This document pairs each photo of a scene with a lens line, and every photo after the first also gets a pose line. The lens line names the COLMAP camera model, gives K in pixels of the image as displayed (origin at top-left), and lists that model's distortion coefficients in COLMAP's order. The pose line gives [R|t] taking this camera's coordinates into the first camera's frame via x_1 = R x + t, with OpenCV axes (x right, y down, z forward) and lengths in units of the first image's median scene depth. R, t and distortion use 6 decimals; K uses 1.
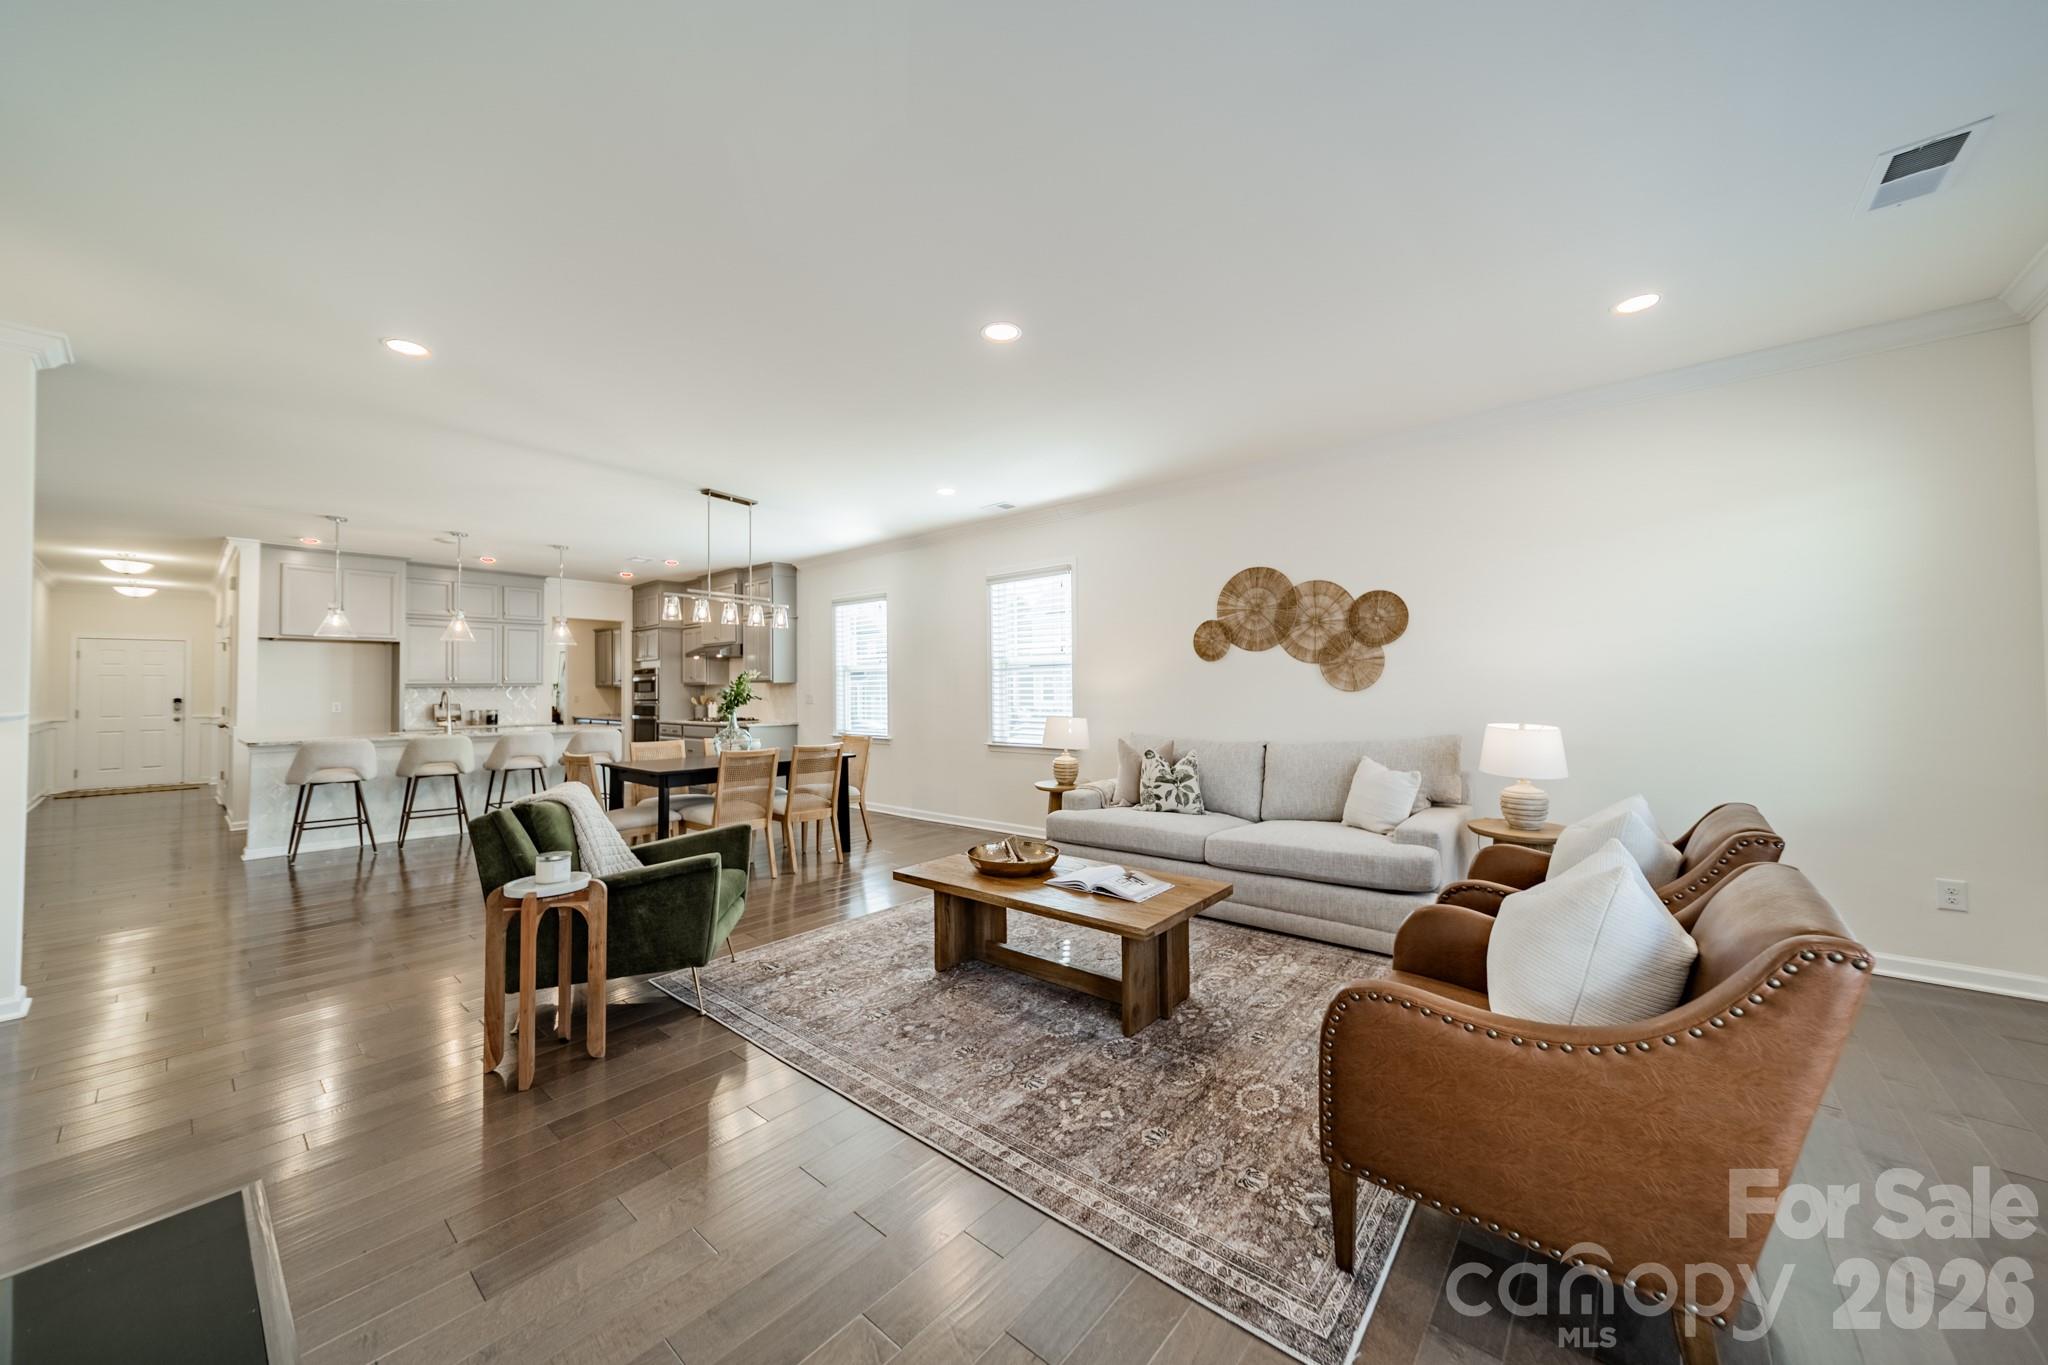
lens RADIAL K [[724.7, 0, 1017.9], [0, 724.7, 683.6], [0, 0, 1]] dist [0.000884, 0.000237]
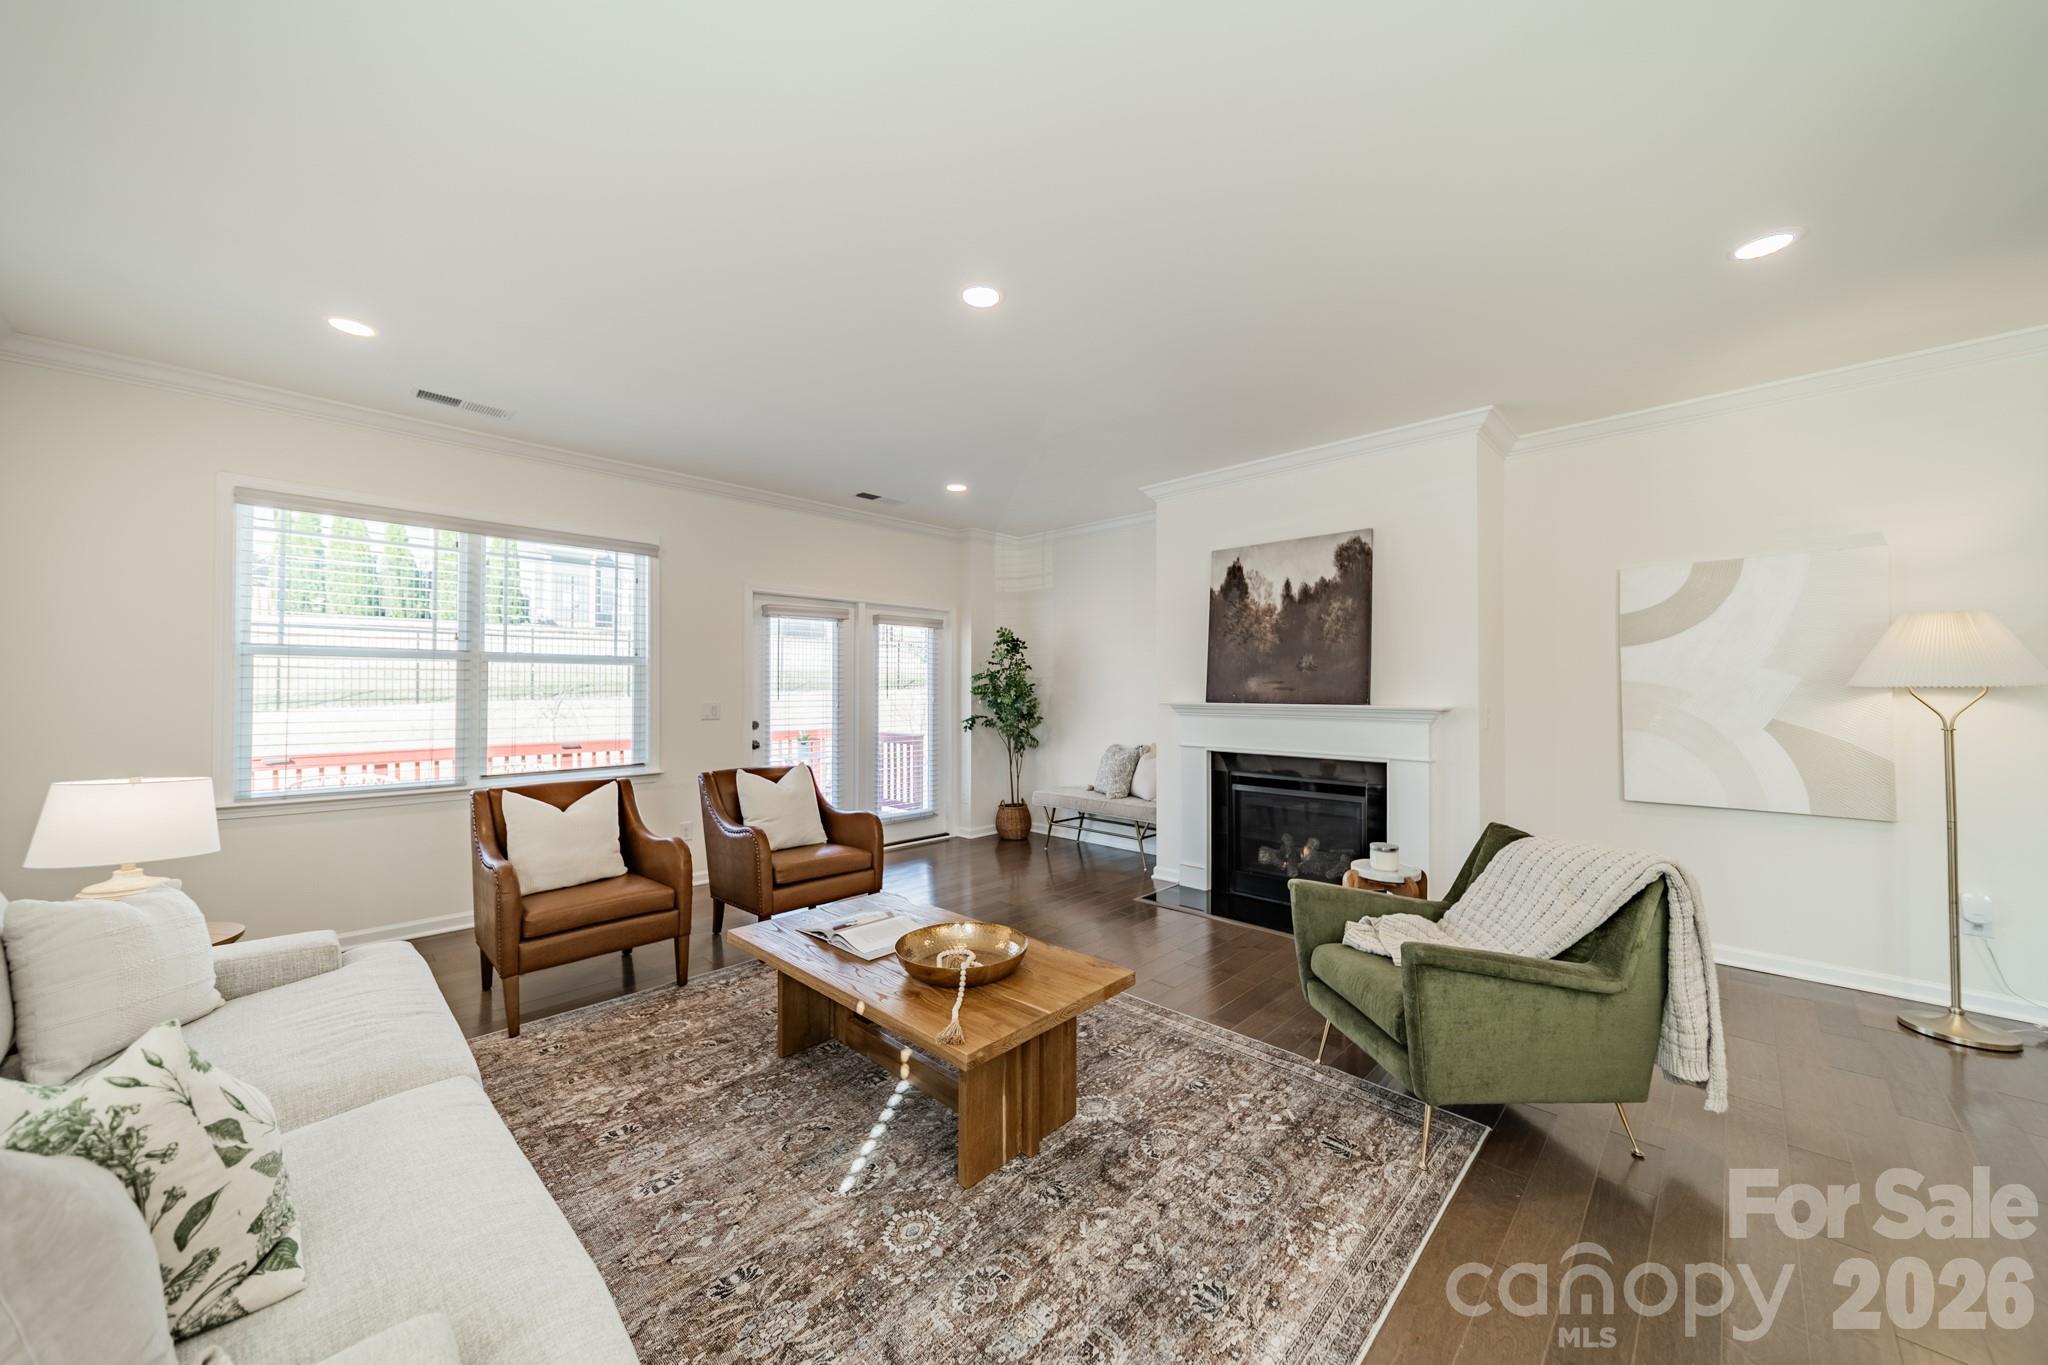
lens RADIAL K [[724.7, 0, 1025.7], [0, 724.7, 693.1], [0, 0, 1]] dist [0.000884, 0.000237]
pose [[-0.998514, 0.009674, 0.053629, -0.078444], [0.009605, 0.999953, -0.001539, -0.006158], [-0.053642, -0.001022, -0.998560, 1.234571]]
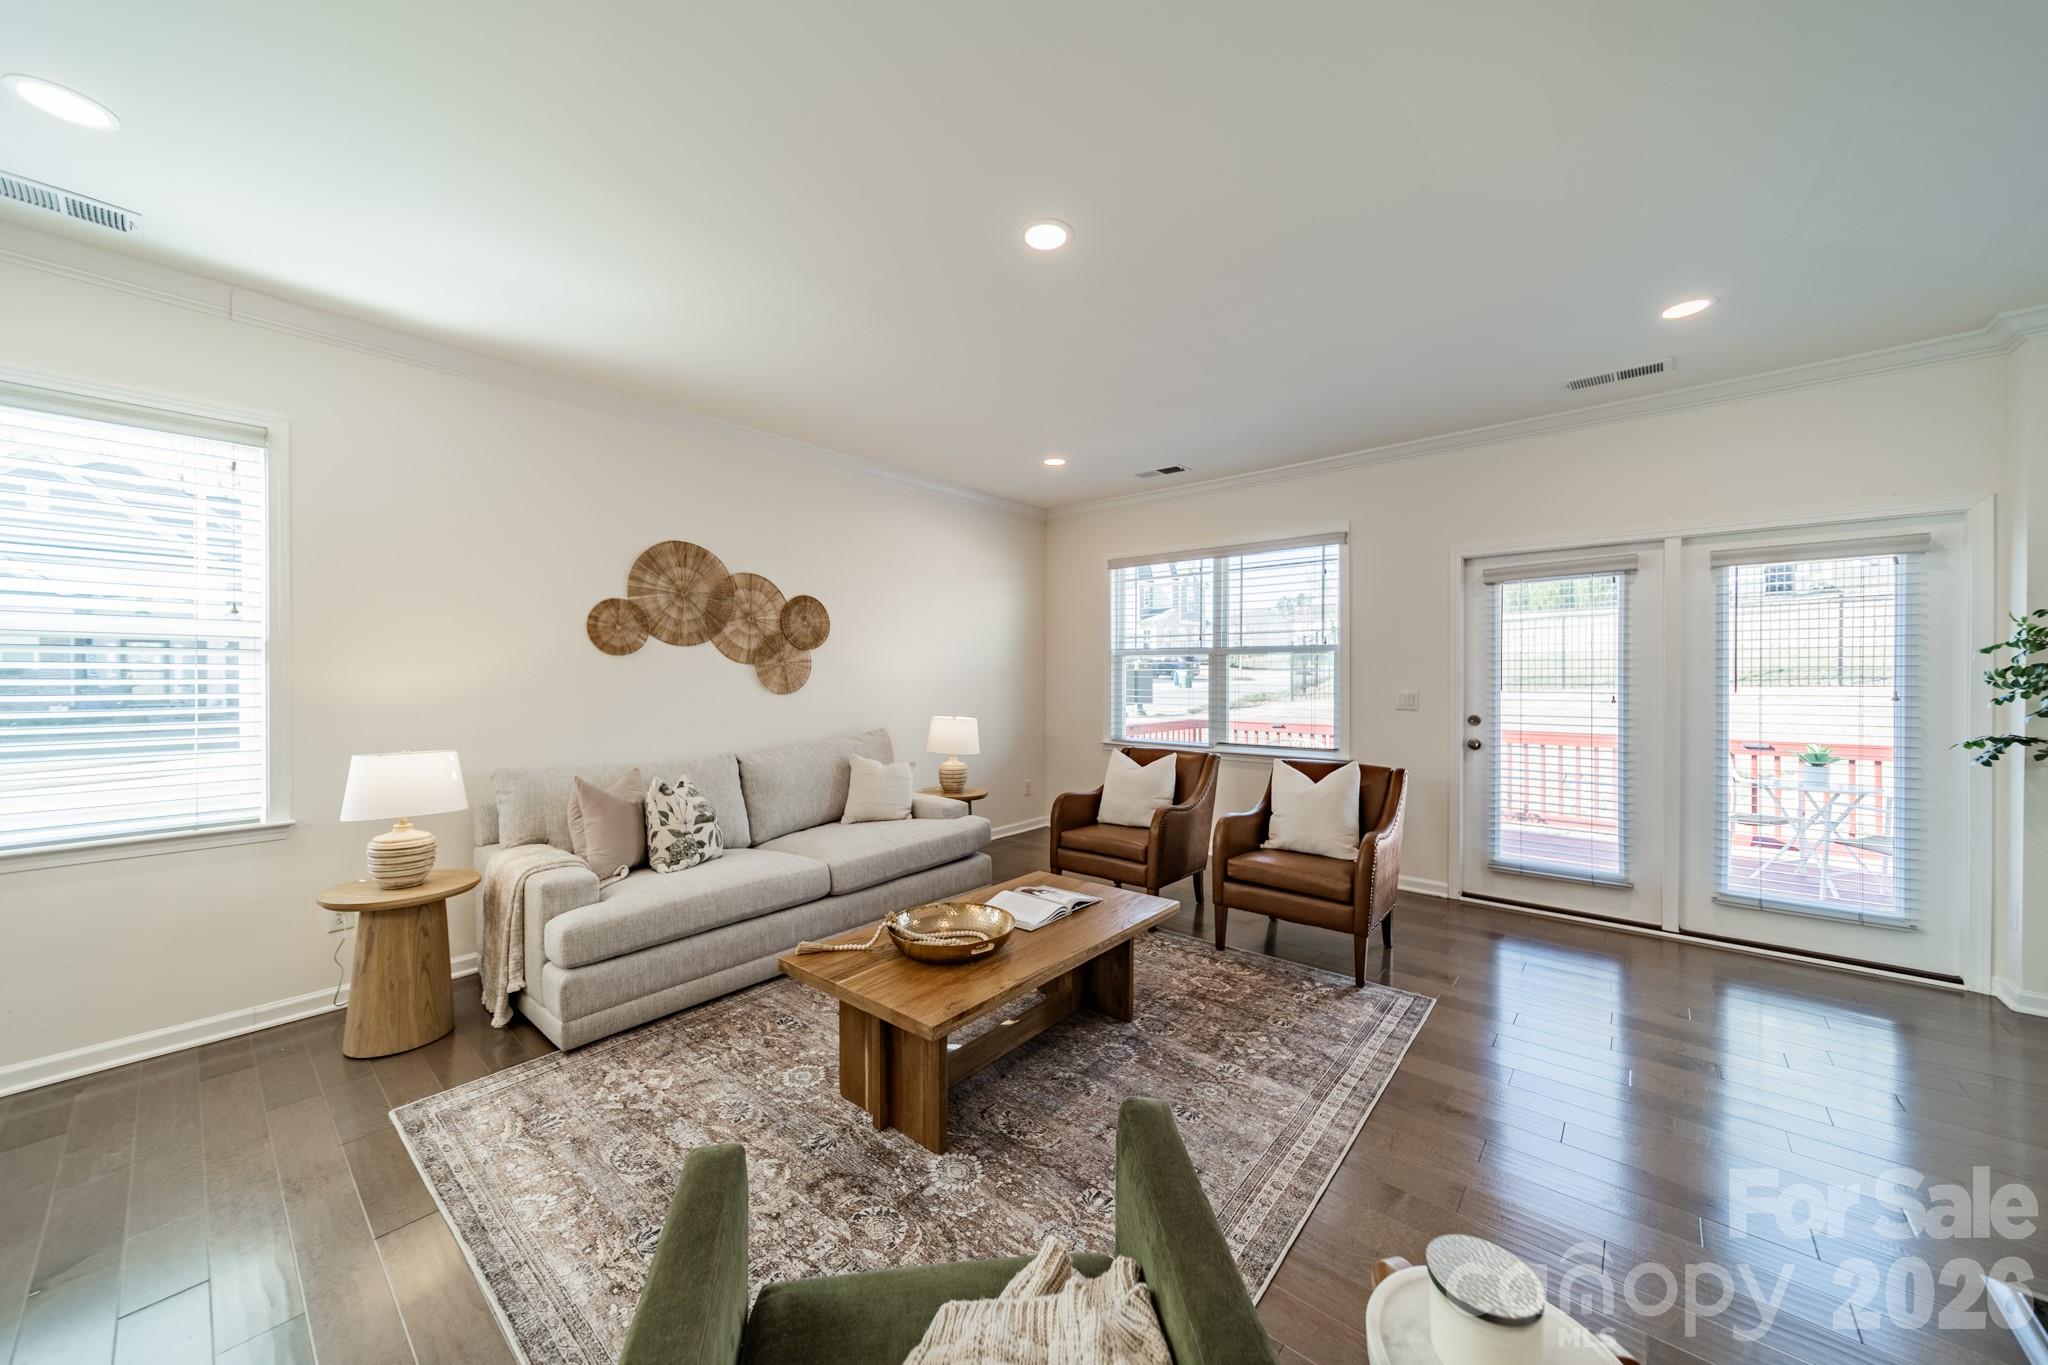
lens RADIAL K [[724.7, 0, 1032.7], [0, 724.7, 691.6], [0, 0, 1]] dist [0.000884, 0.000237]
pose [[-0.011122, -0.011529, 0.999872, -0.530899], [-0.006323, 0.999914, 0.011459, -0.005844], [-0.999918, -0.006195, -0.011194, 0.676872]]
